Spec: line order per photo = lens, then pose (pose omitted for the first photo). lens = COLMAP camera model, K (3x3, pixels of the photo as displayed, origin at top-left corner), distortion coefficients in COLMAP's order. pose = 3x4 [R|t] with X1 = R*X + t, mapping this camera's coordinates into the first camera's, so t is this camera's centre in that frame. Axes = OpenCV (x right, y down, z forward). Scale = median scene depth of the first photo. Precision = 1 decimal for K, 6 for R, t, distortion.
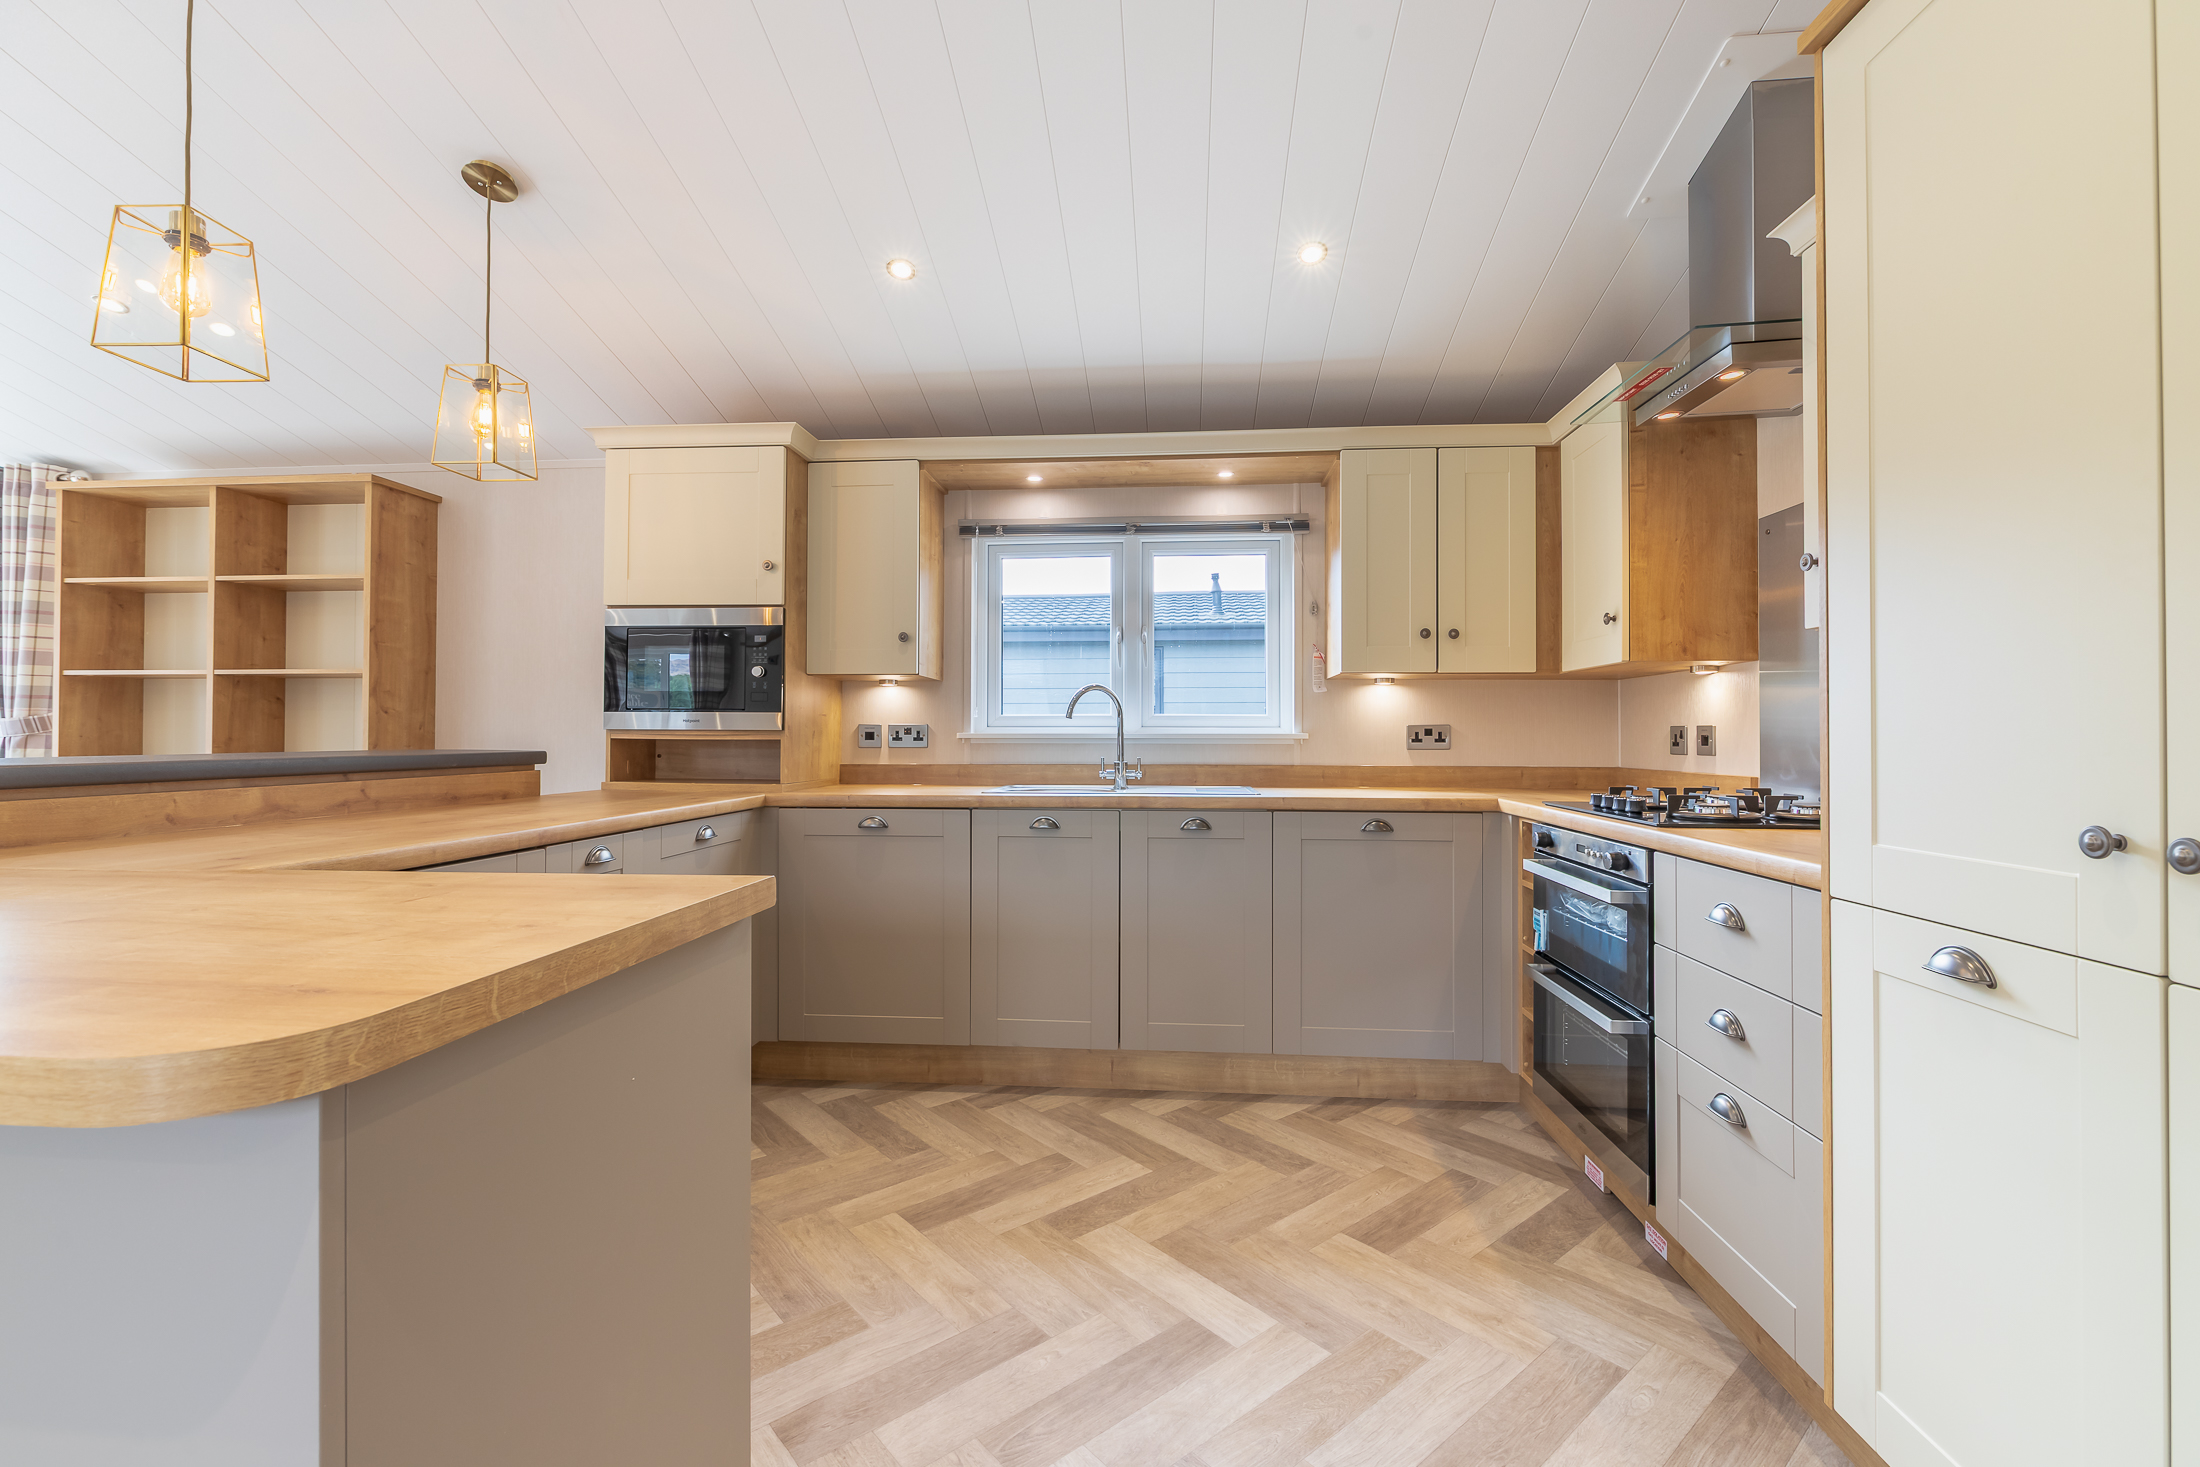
lens RADIAL K [[938.7, 0, 1095.8], [0, 938.7, 725.6], [0, 0, 1]] dist [-0.001342, -0.001158]
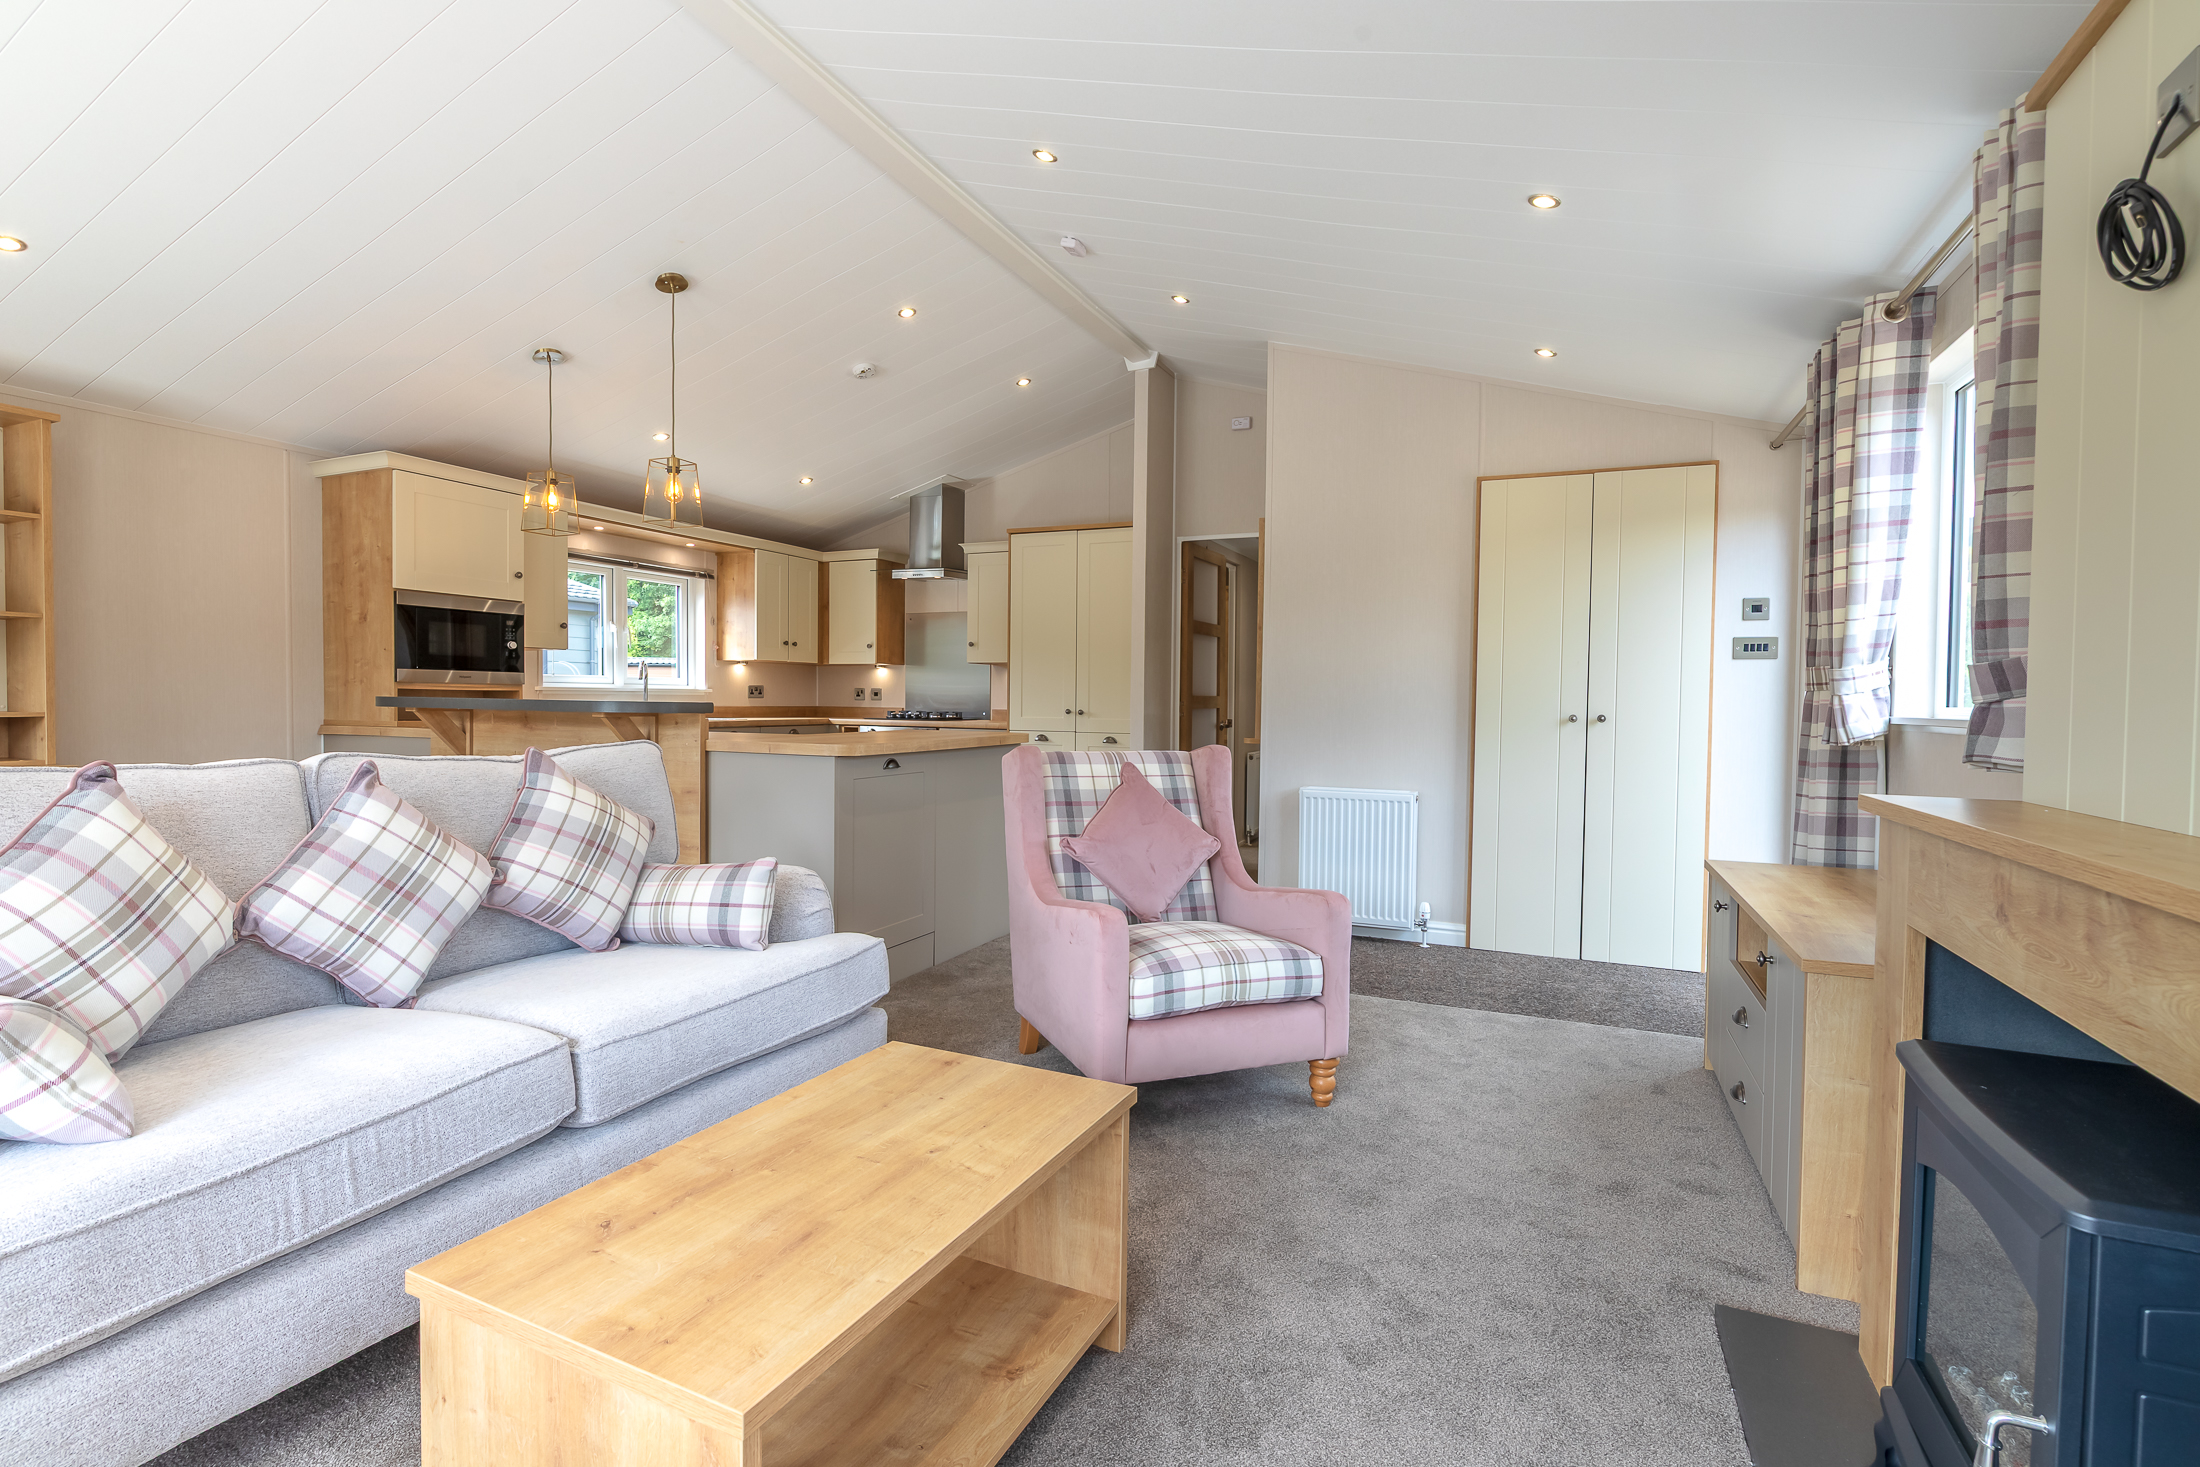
lens RADIAL K [[1018.2, 0, 1095.7], [0, 1018.2, 722.7], [0, 0, 1]] dist [-0.005462, -0.000364]
pose [[0.329384, -0.021647, 0.943948, -1.622221], [-0.020612, 0.999334, 0.030110, -0.001892], [-0.943971, -0.029374, 0.328718, -0.430750]]
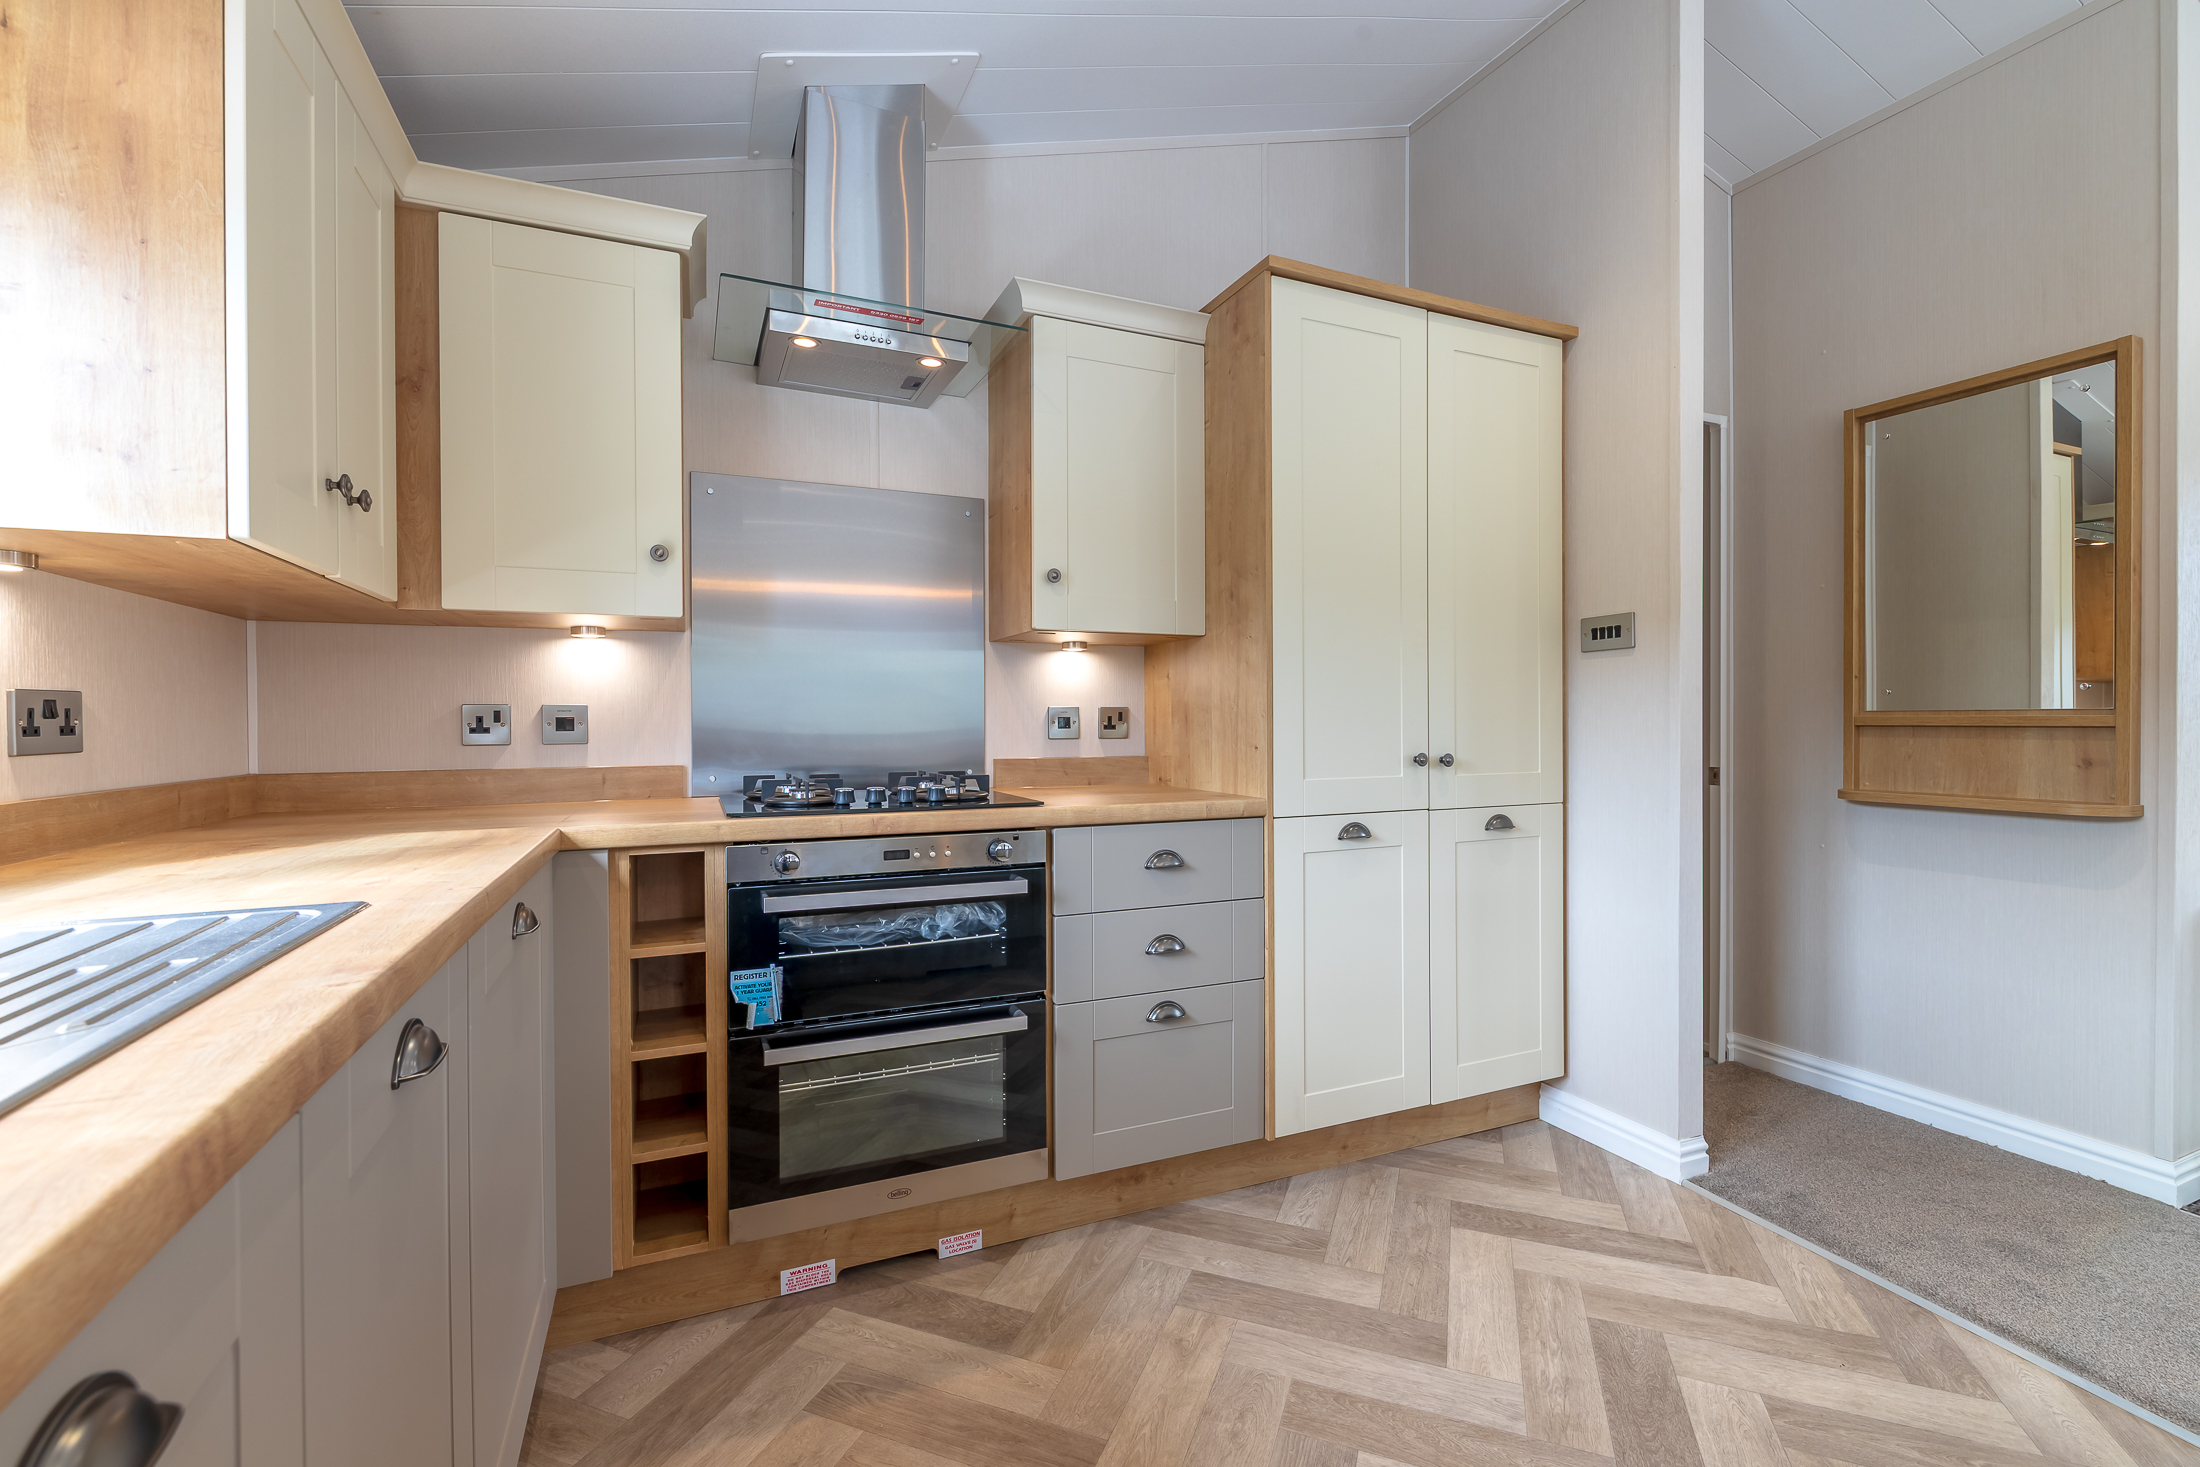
lens RADIAL K [[942.6, 0, 1094.7], [0, 942.6, 724.2], [0, 0, 1]] dist [-0.002273, -0.000510]
pose [[-0.478095, -0.006040, 0.878287, -0.210646], [-0.007394, 0.999969, 0.002852, 0.009868], [-0.878277, -0.005131, -0.478125, 0.914262]]
